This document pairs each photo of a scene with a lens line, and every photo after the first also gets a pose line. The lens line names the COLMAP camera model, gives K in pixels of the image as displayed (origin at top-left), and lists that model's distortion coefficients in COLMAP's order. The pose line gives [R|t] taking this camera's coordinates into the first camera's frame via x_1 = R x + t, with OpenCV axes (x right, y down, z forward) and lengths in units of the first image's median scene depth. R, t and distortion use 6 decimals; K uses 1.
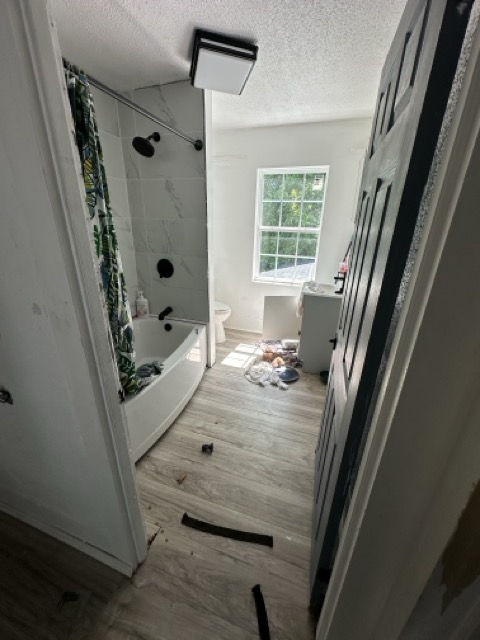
lens RADIAL K [[255.4, 0, 240.1], [0, 255.4, 318.9], [0, 0, 1]] dist [-0.002367, 0.000103]
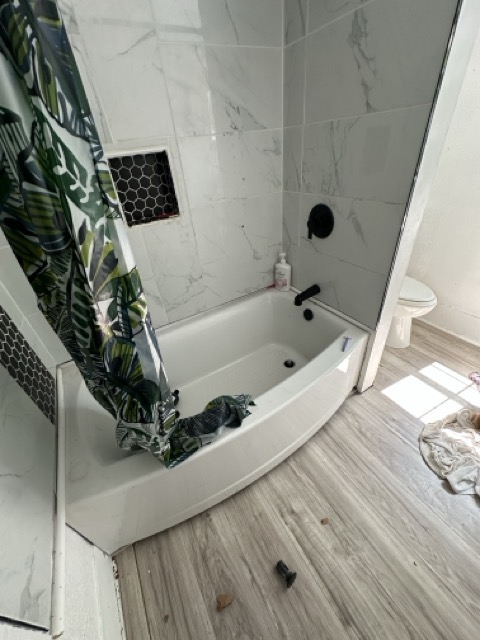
lens RADIAL K [[255.4, 0, 240.1], [0, 255.4, 318.9], [0, 0, 1]] dist [-0.002367, 0.000103]
pose [[0.749427, 0.295908, -0.592281, -0.023205], [-0.134700, 0.944002, 0.301192, -0.138001], [0.648240, -0.145941, 0.747319, 0.415577]]
